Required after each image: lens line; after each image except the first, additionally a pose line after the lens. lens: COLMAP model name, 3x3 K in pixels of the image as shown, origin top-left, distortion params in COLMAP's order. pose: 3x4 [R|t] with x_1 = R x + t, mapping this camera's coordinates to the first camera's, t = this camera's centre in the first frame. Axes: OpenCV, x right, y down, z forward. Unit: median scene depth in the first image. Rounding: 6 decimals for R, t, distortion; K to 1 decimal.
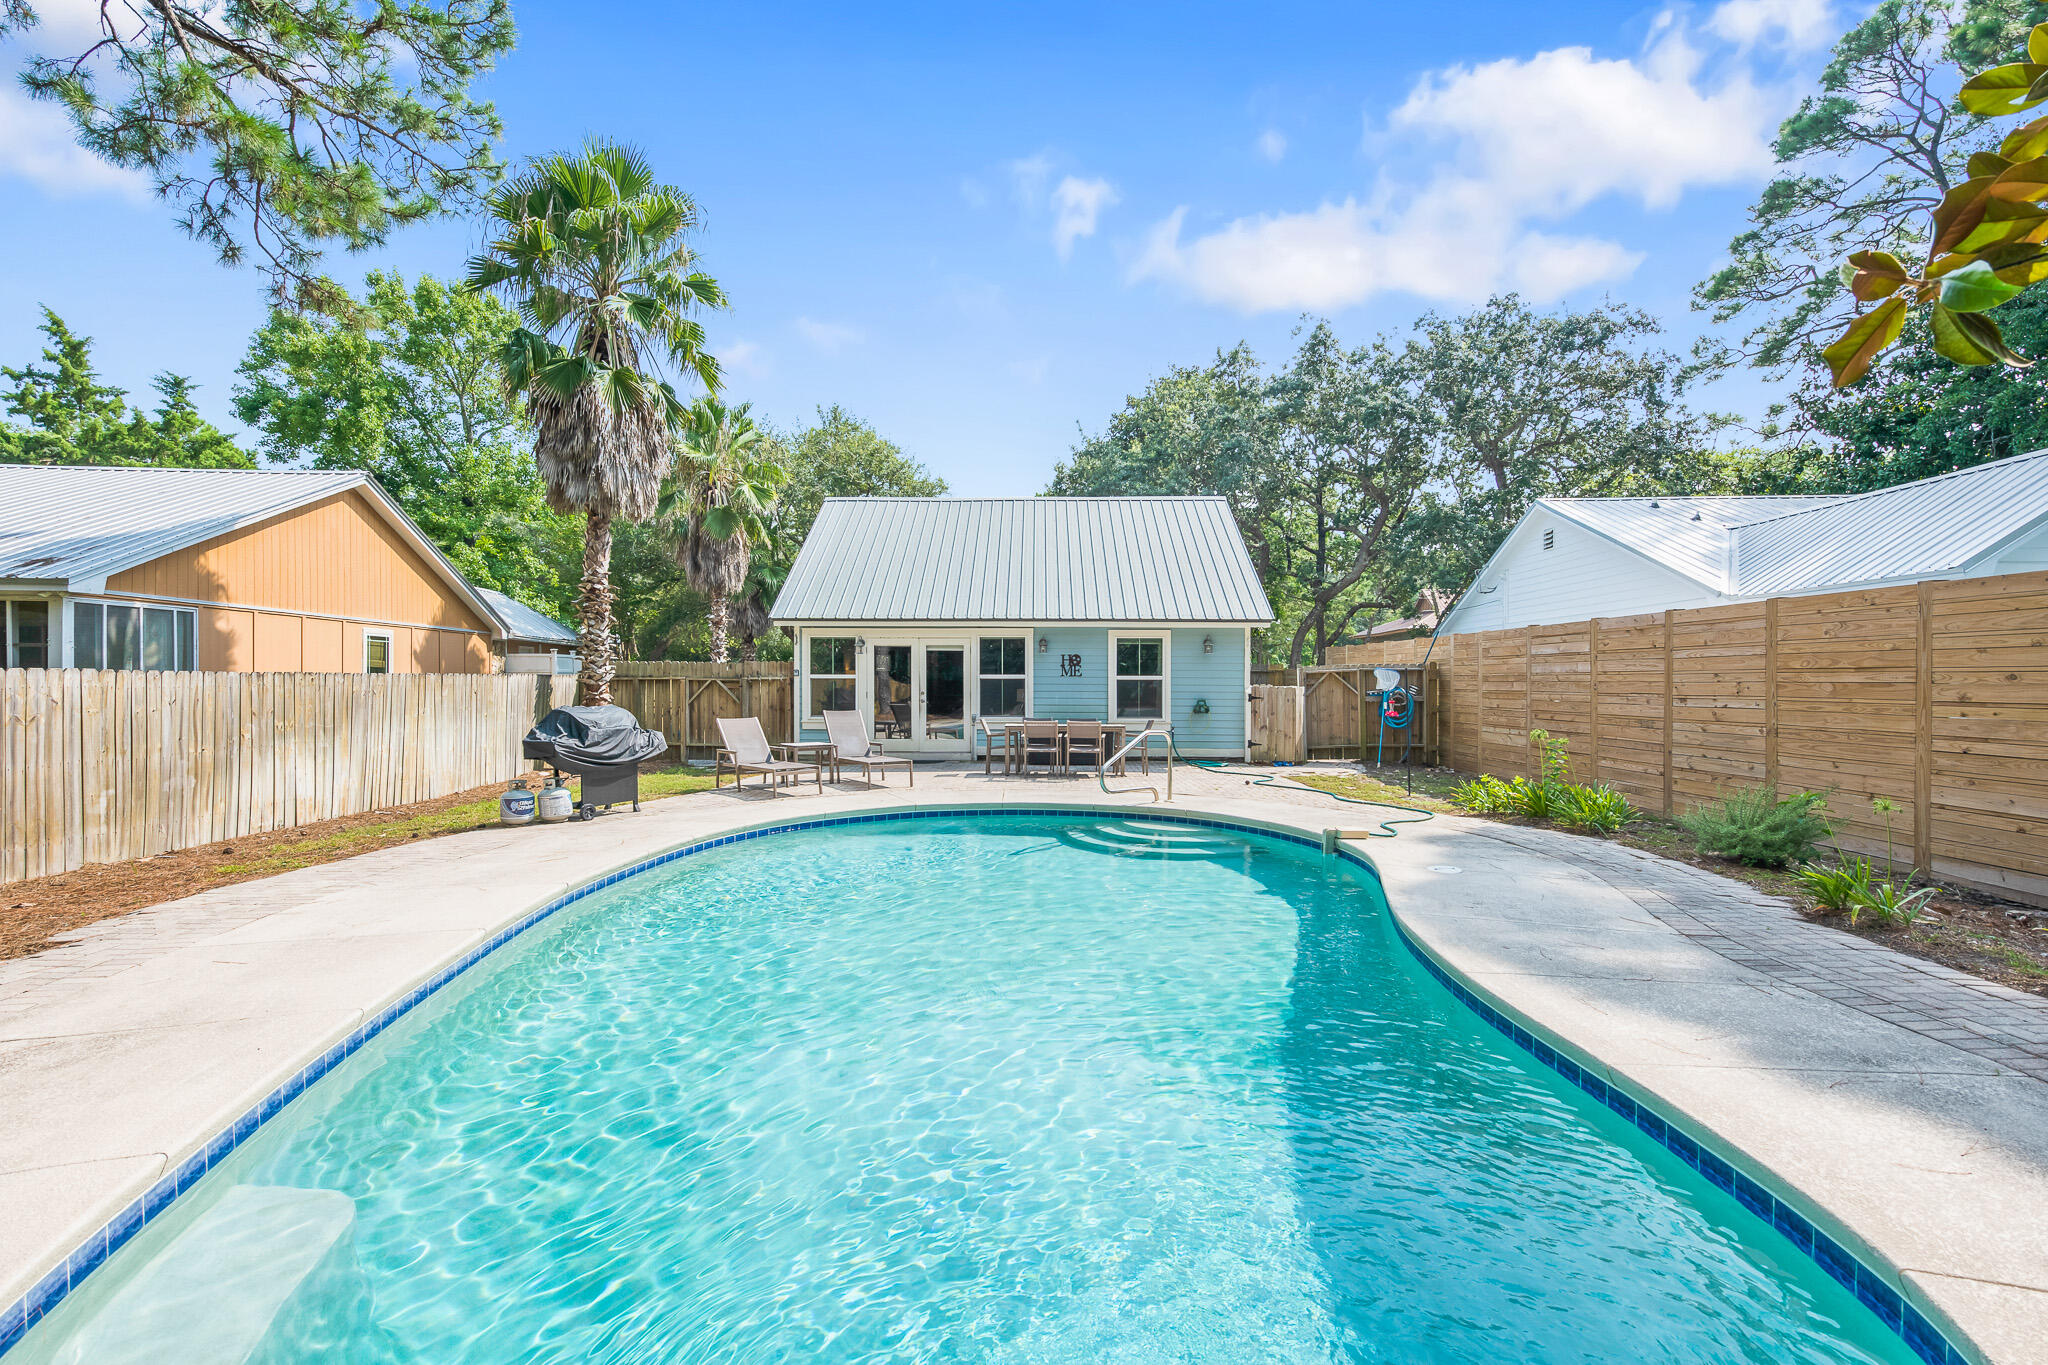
lens RADIAL K [[938.7, 0, 1016.6], [0, 938.7, 658.7], [0, 0, 1]] dist [-0.001151, -0.000391]
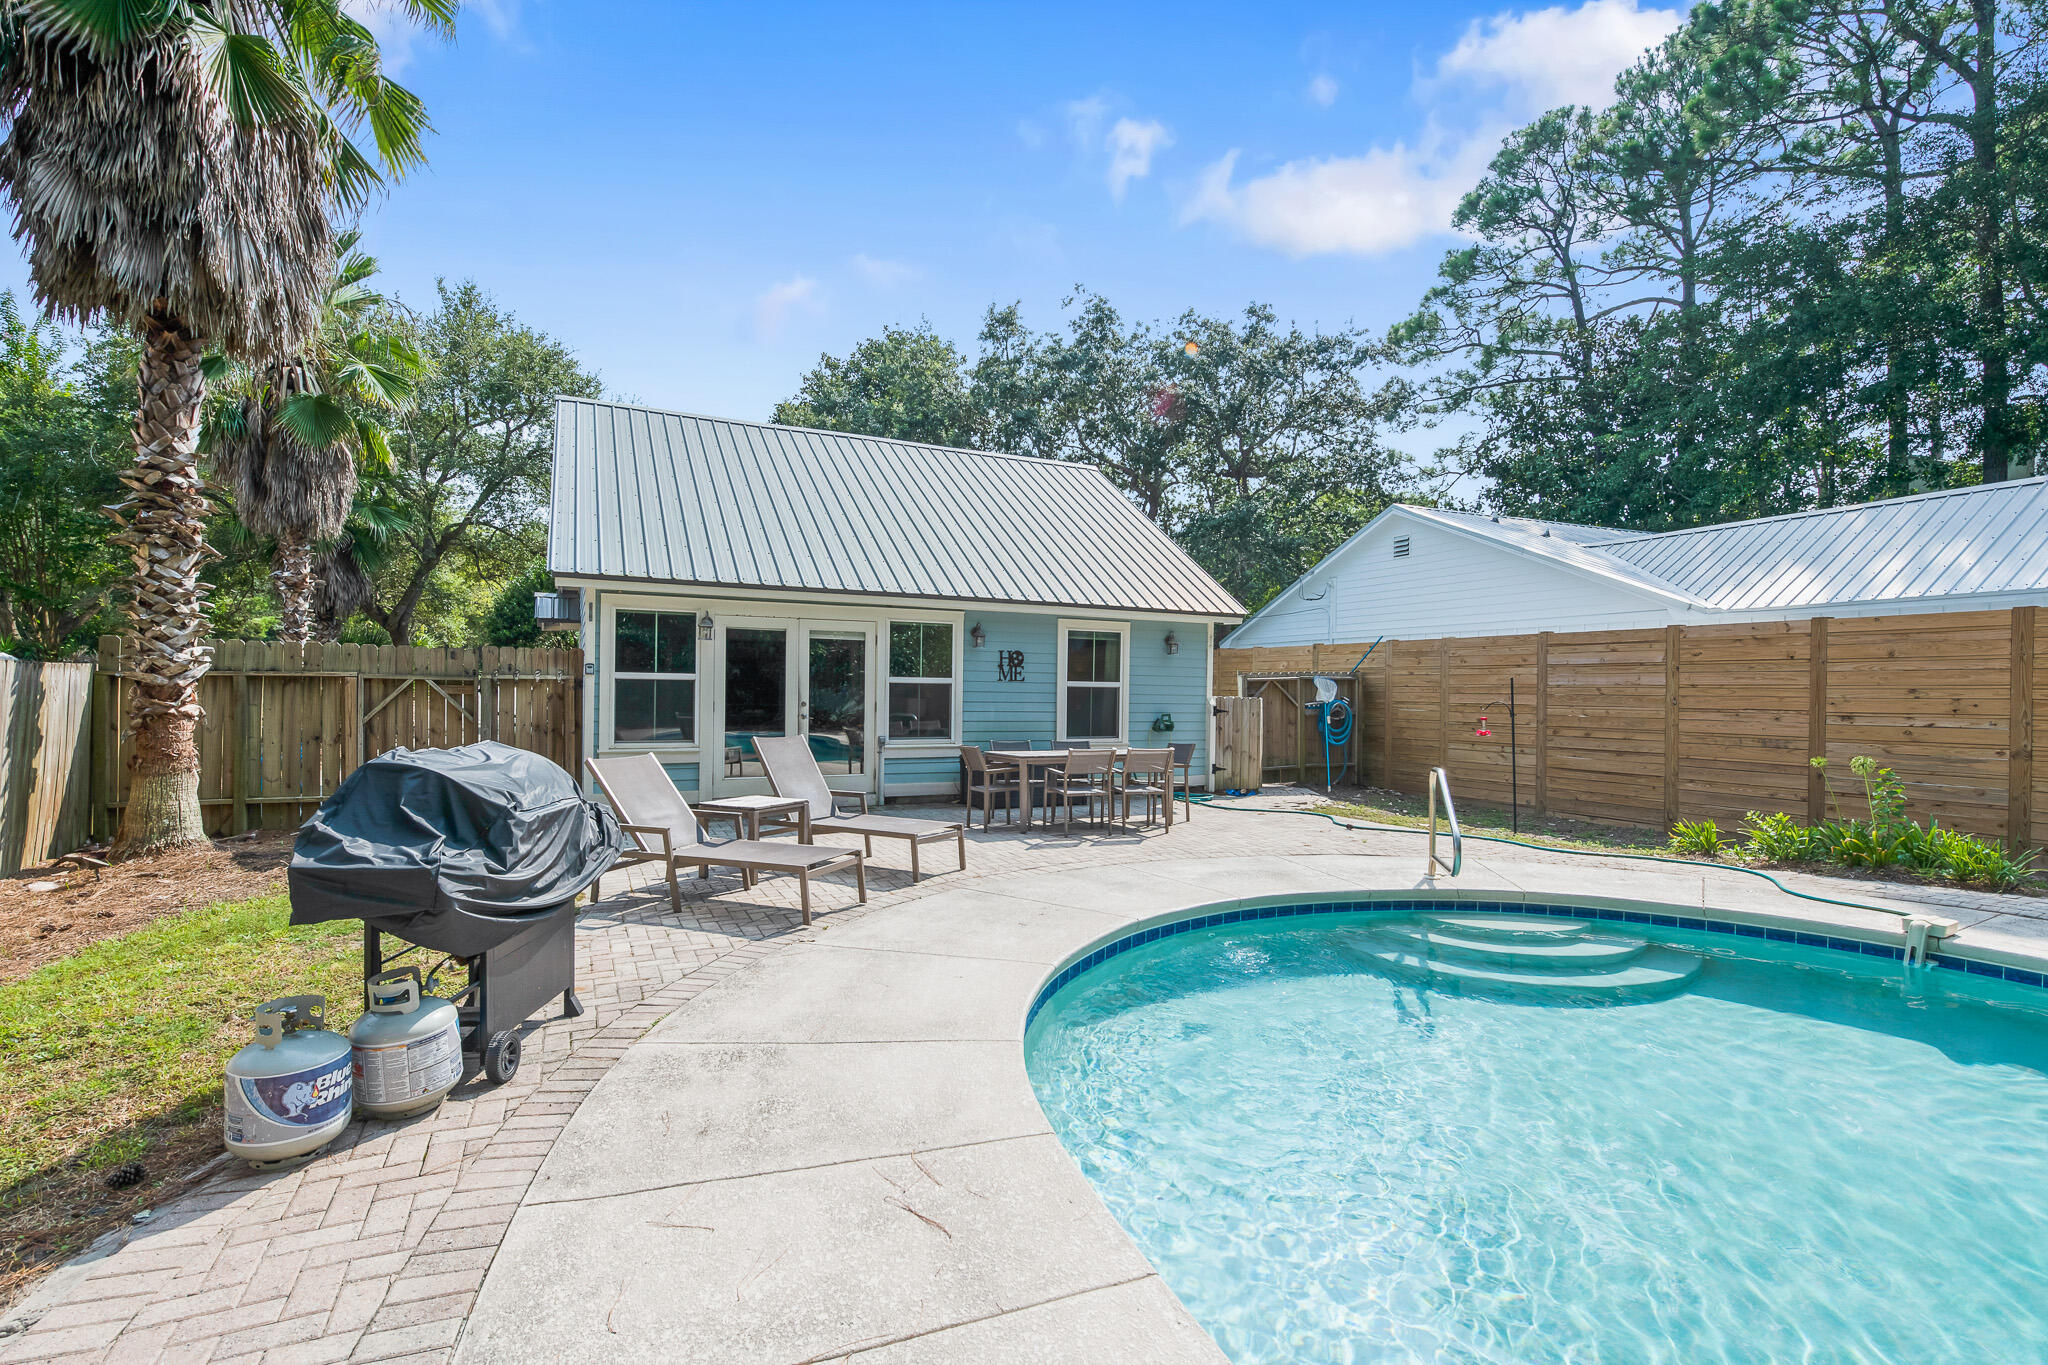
lens RADIAL K [[944.8, 0, 1024.0], [0, 944.8, 682.5], [0, 0, 1]] dist [-0.000361, -0.006590]
pose [[0.892377, 0.013142, 0.451099, -0.258452], [-0.021838, 0.999662, 0.014078, 0.009363], [-0.450762, -0.022414, 0.892363, 0.353230]]
